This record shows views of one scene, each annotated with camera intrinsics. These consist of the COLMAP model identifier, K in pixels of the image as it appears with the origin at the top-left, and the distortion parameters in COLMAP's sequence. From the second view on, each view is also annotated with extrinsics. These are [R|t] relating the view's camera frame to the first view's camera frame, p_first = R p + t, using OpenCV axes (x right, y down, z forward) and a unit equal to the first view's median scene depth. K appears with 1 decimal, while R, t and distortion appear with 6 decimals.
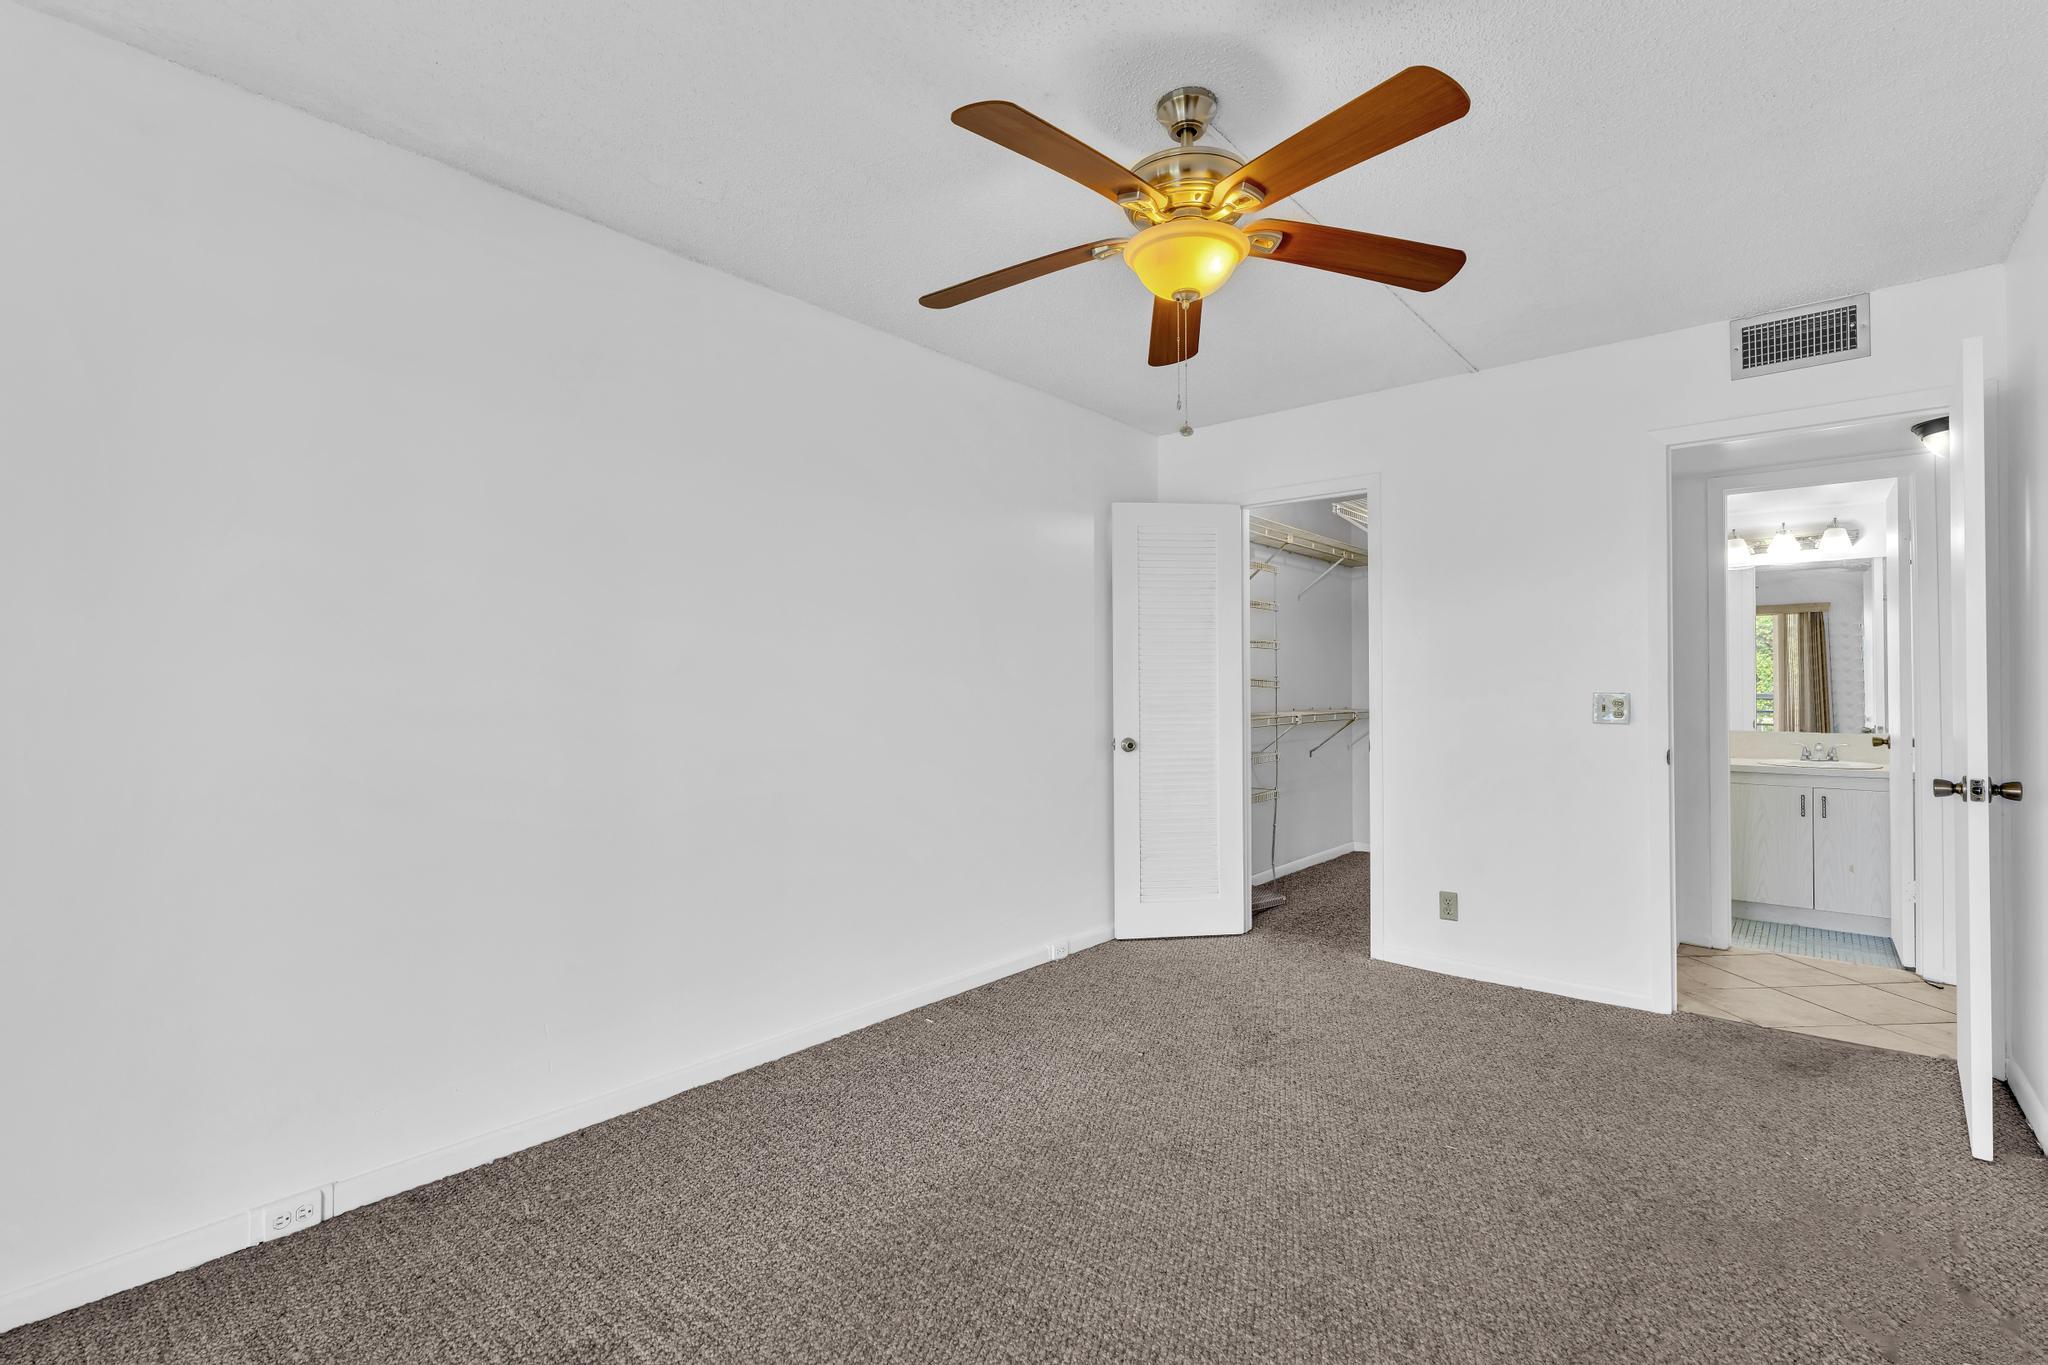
lens RADIAL K [[961.4, 0, 1021.1], [0, 961.4, 670.6], [0, 0, 1]] dist [-0.011160, 0.006303]
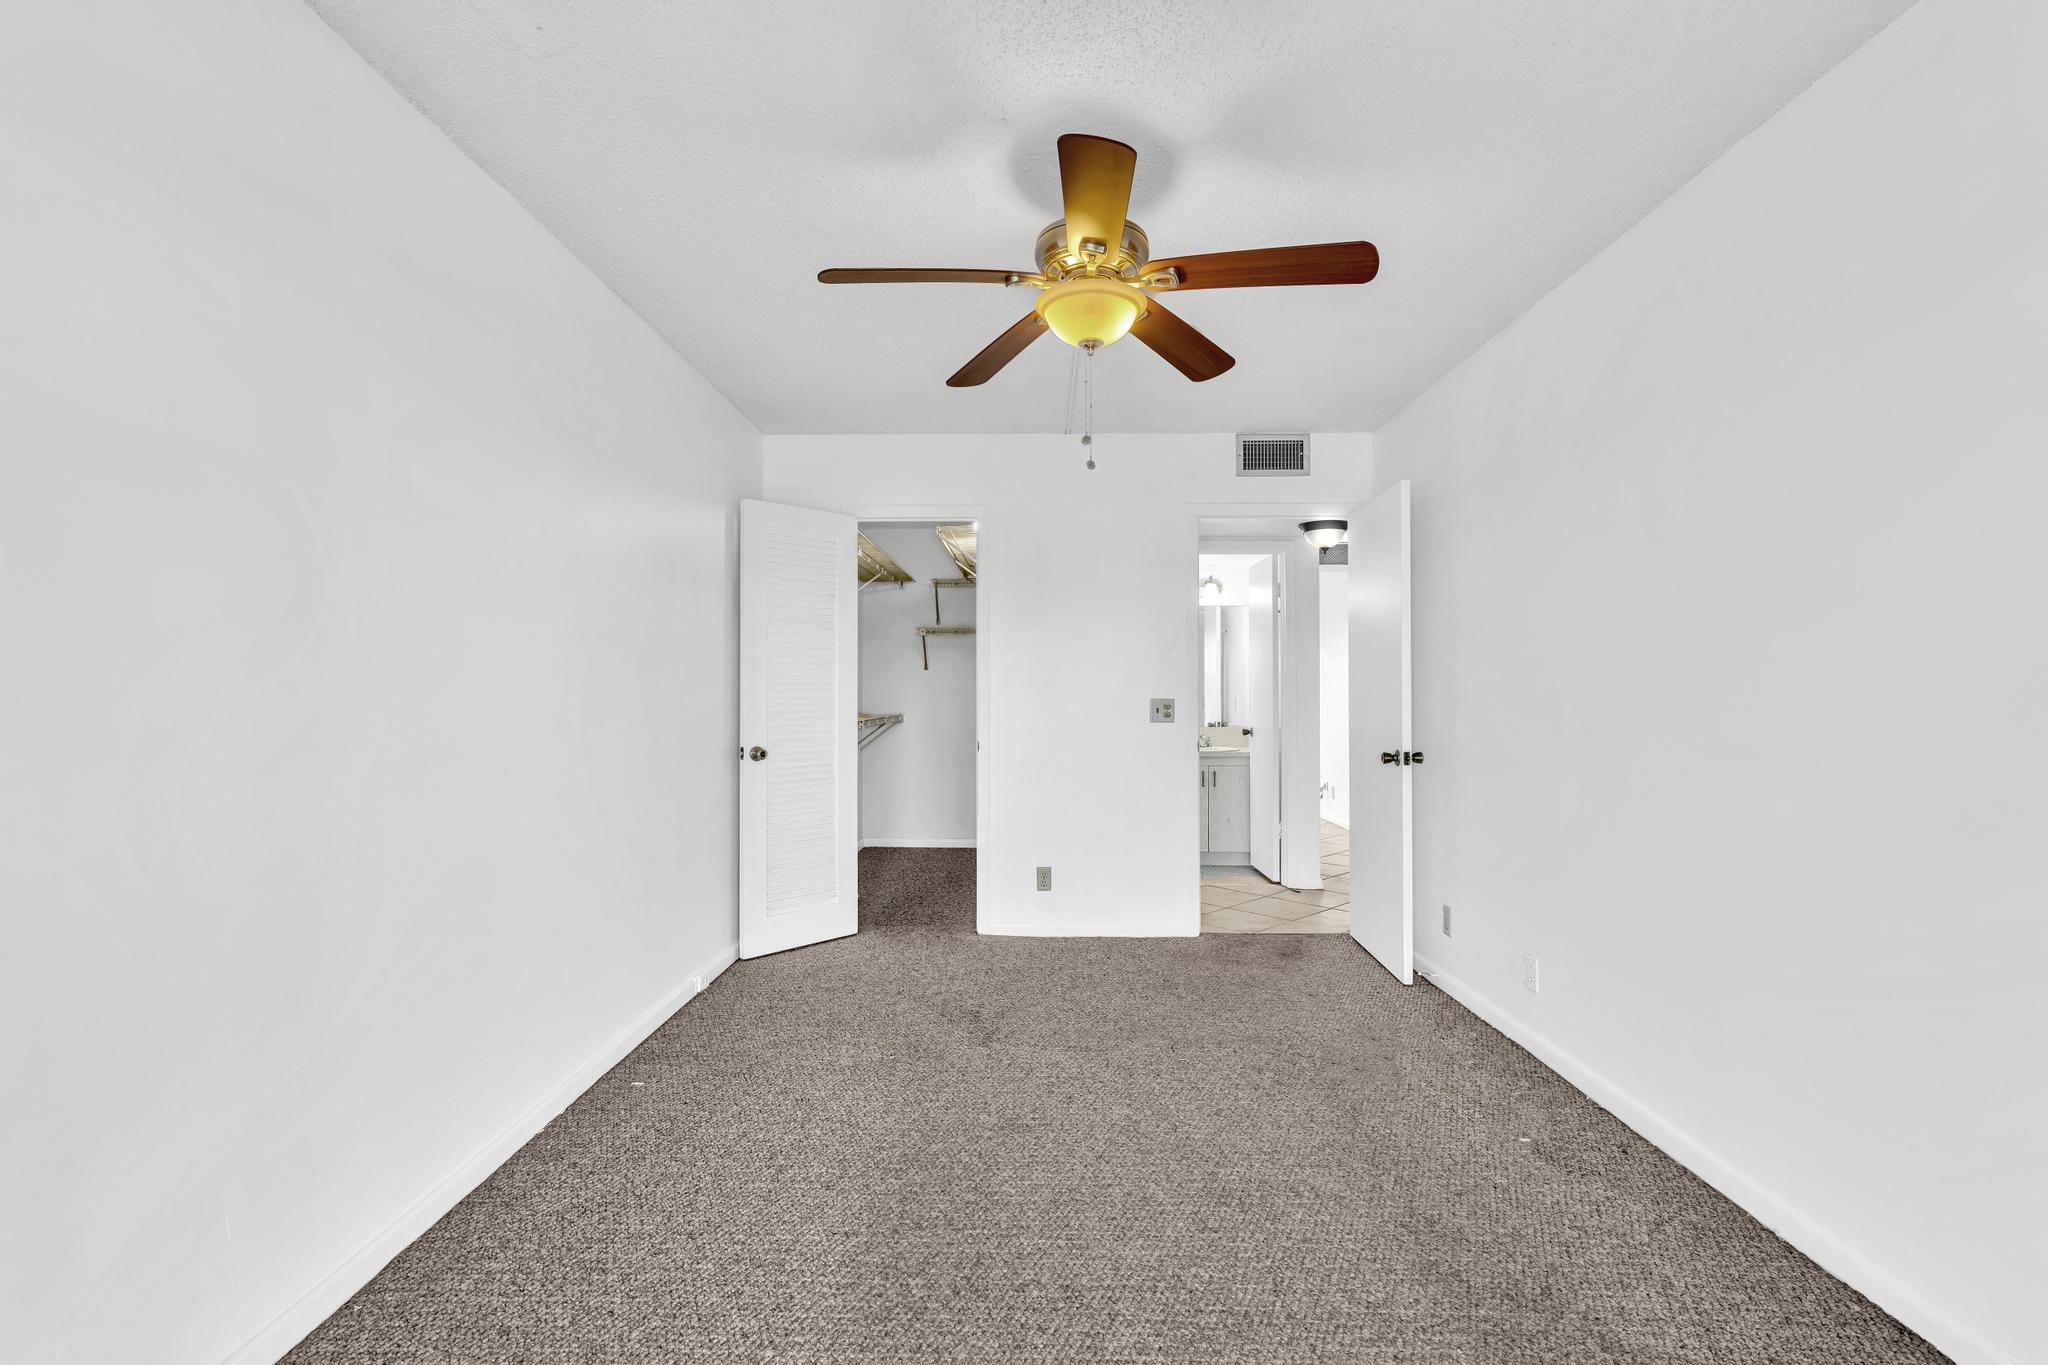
lens RADIAL K [[961.4, 0, 1021.1], [0, 961.4, 670.6], [0, 0, 1]] dist [-0.011160, 0.006303]
pose [[0.759163, 0.018273, 0.650644, -0.395442], [-0.013917, 0.999833, -0.011842, 0.002931], [-0.650752, -0.000065, 0.759291, 0.130778]]
